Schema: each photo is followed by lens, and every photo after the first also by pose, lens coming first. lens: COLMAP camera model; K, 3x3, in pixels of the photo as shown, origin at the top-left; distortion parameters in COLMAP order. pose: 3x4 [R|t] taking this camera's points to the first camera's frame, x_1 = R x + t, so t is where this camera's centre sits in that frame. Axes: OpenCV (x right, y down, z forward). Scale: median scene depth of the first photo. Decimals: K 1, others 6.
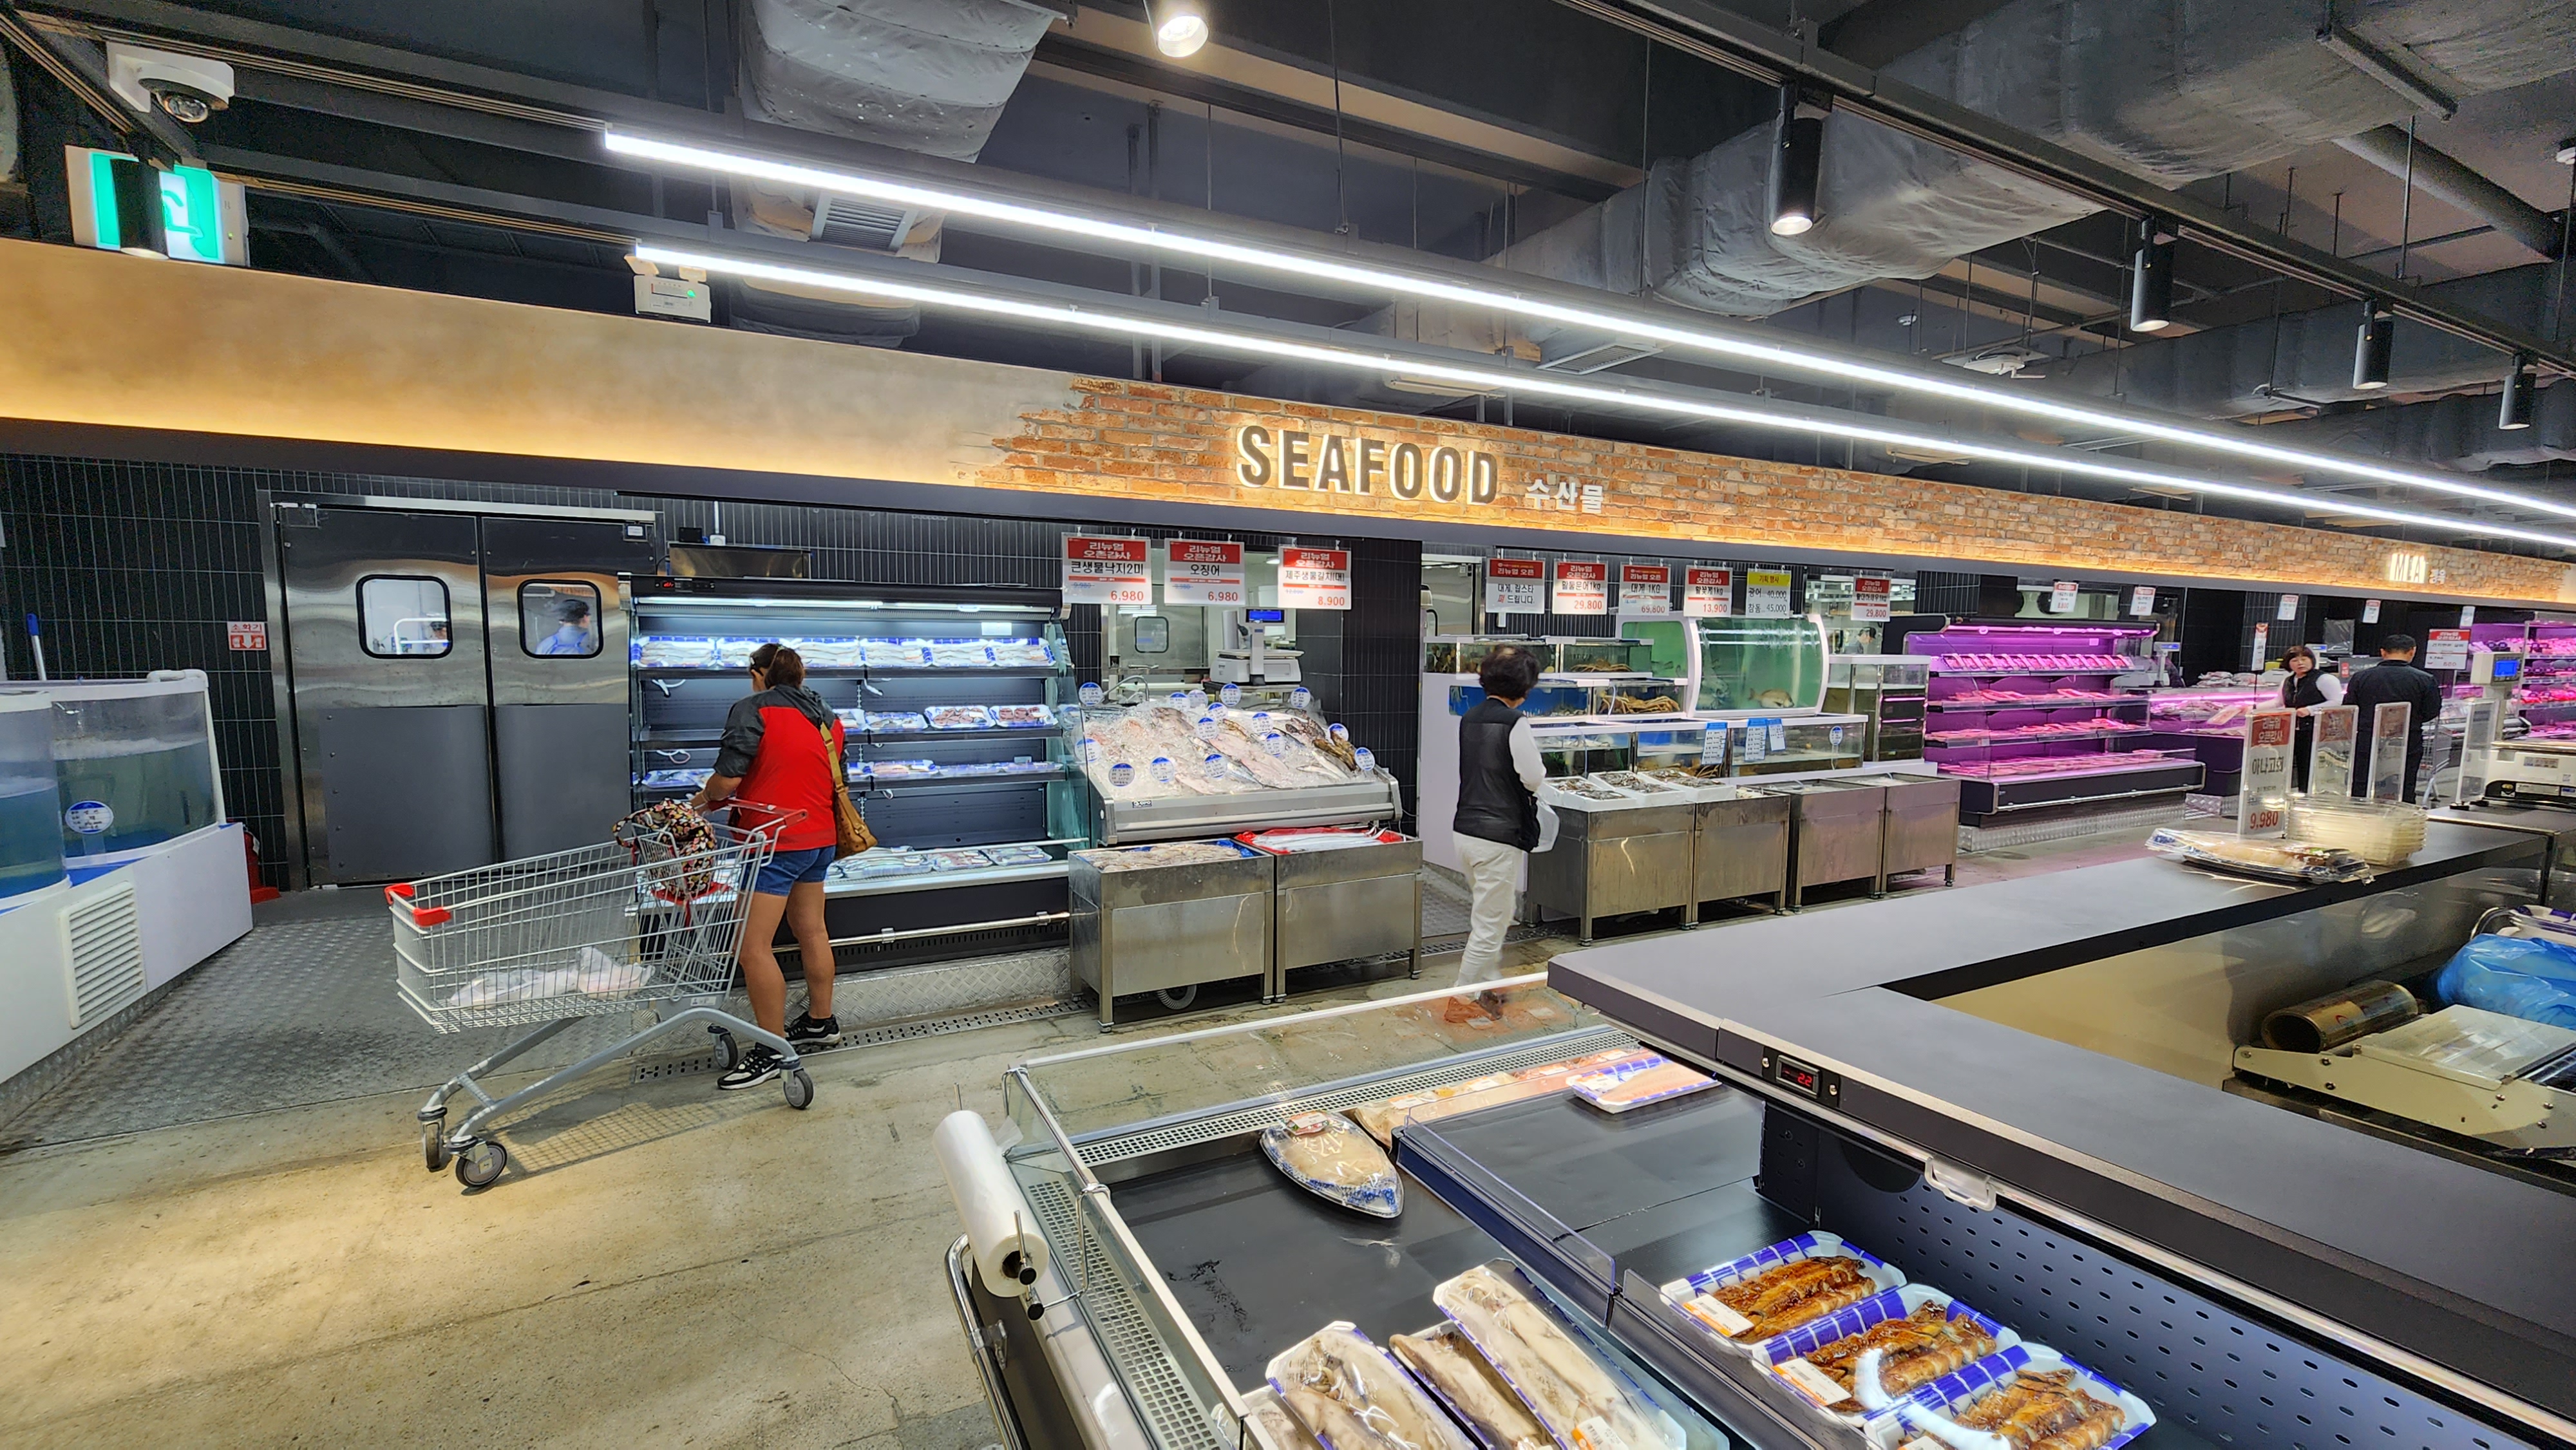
lens RADIAL K [[1048.2, 0, 1282.1], [0, 1048.2, 748.2], [0, 0, 1]] dist [-0.001715, -0.000246]
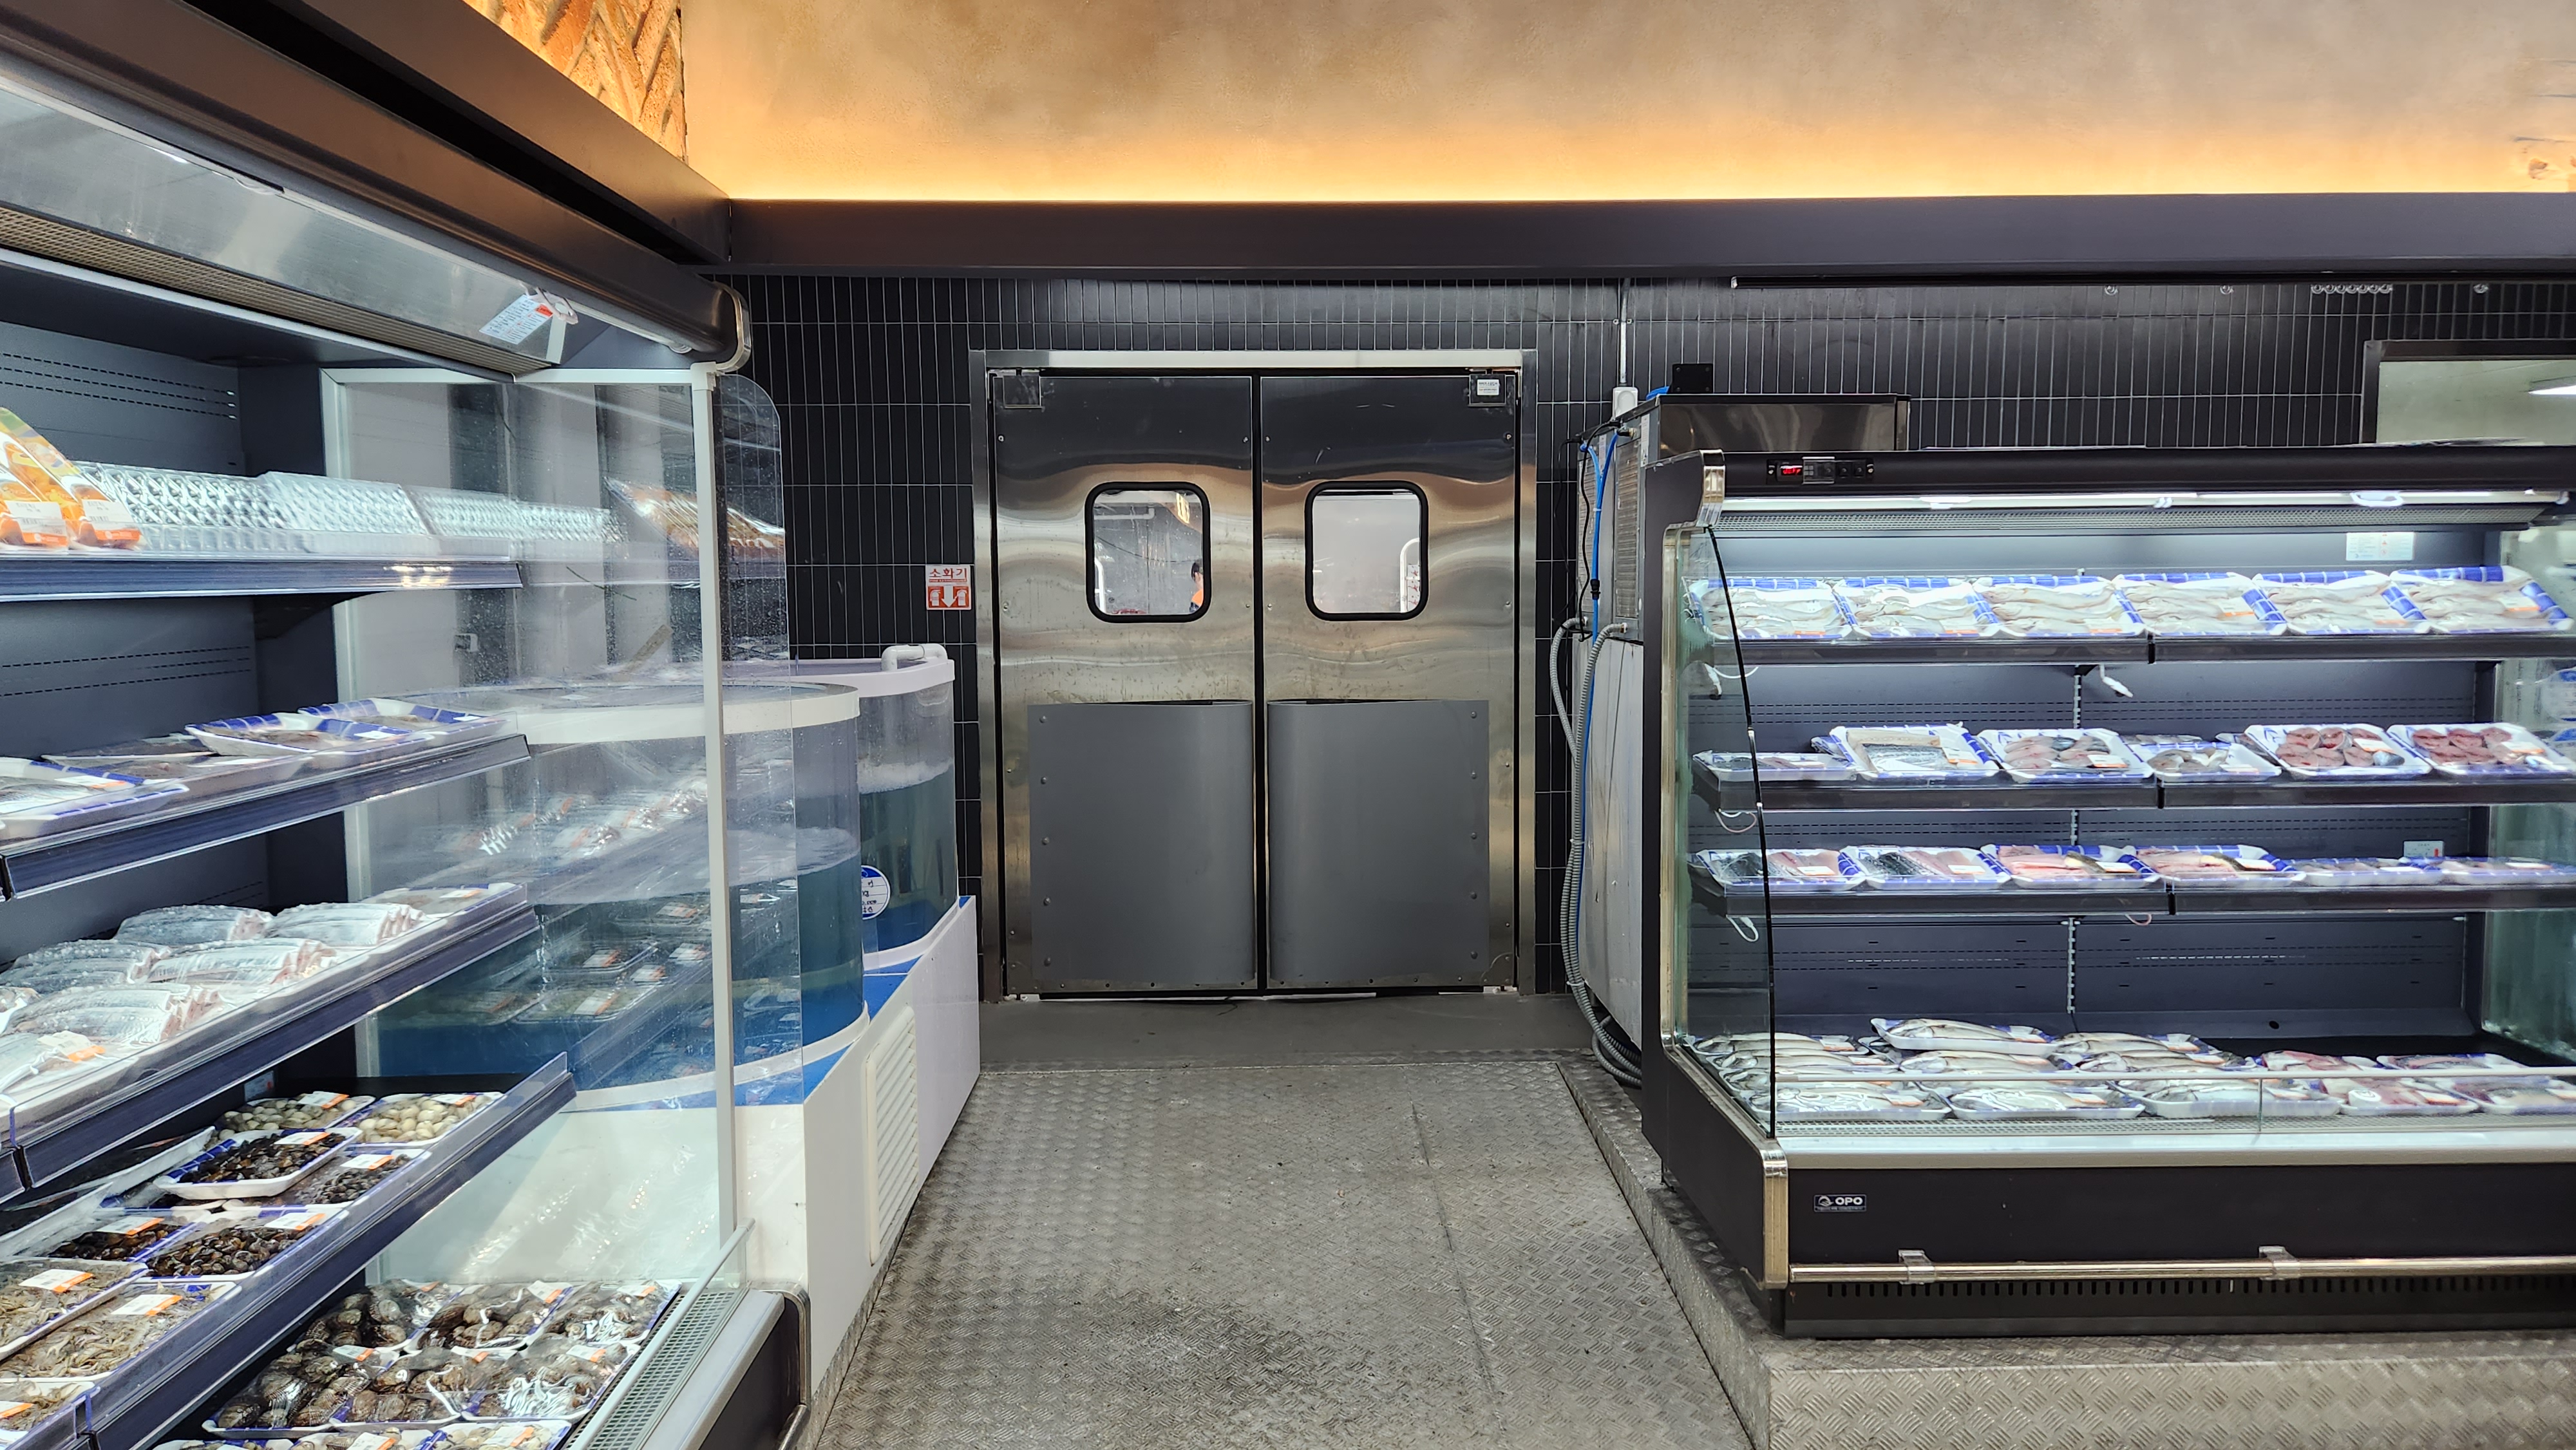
lens RADIAL K [[1812.4, 0, 1287.6], [0, 1812.4, 715.4], [0, 0, 1]] dist [0.023253, -0.003163]
pose [[0.901535, 0.016949, -0.432374, -0.373915], [-0.029180, 0.999339, -0.021670, -0.015258], [0.431721, 0.032153, 0.901434, 0.130303]]
